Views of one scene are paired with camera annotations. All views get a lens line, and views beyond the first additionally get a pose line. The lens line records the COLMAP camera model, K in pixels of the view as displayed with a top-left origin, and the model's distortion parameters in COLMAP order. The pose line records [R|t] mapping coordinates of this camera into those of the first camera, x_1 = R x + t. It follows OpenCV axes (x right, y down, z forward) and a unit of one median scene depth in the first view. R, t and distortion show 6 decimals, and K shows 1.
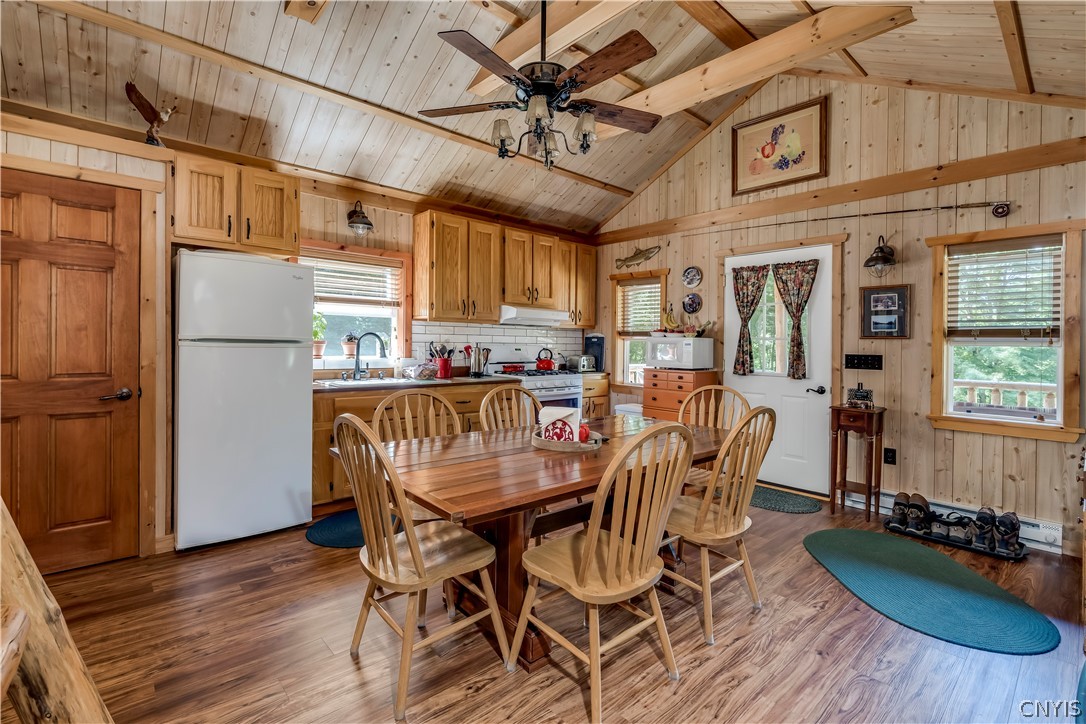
lens RADIAL K [[492.2, 0, 542.2], [0, 492.2, 357.6], [0, 0, 1]] dist [-0.001937, 0.000295]
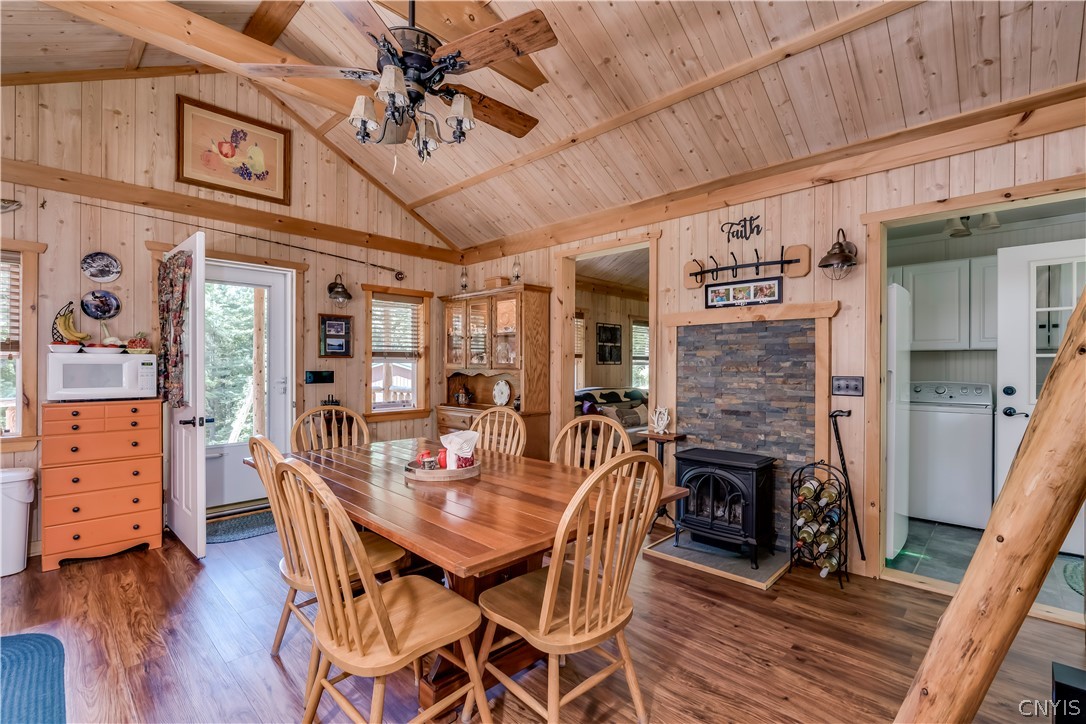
lens RADIAL K [[503.4, 0, 538.1], [0, 503.4, 378.1], [0, 0, 1]] dist [-0.001581, 0.000492]
pose [[-0.066547, -0.039354, 0.997007, -0.576503], [0.027998, 0.998755, 0.041291, -0.023679], [-0.997390, 0.030662, -0.065362, 0.551433]]
